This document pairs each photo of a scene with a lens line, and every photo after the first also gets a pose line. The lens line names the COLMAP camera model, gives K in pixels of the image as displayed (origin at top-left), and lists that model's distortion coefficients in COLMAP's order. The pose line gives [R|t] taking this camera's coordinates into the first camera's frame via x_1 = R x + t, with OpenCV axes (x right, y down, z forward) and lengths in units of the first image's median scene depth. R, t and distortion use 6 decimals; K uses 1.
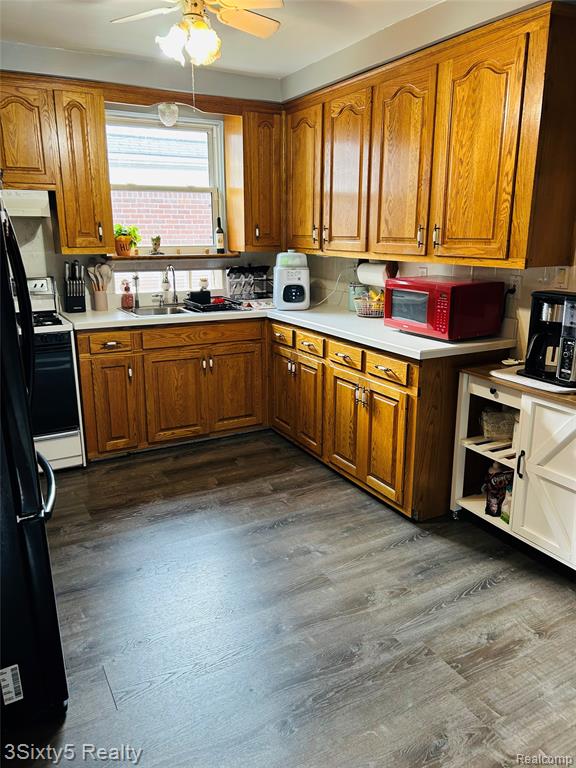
lens RADIAL K [[575.2, 0, 288.0], [0, 575.2, 384.0], [0, 0, 1]] dist [0.053905, -0.064213]
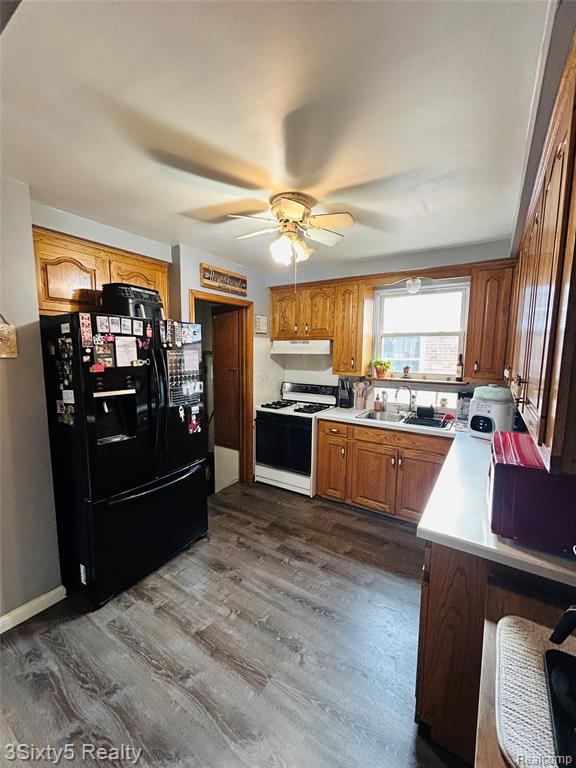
lens RADIAL K [[311.6, 0, 288.1], [0, 311.6, 386.2], [0, 0, 1]] dist [0.000859, 0.000420]
pose [[0.474533, 0.106635, -0.873755, 0.350971], [-0.235967, 0.971714, -0.009563, -0.138896], [0.848020, 0.210716, 0.486273, 0.405646]]
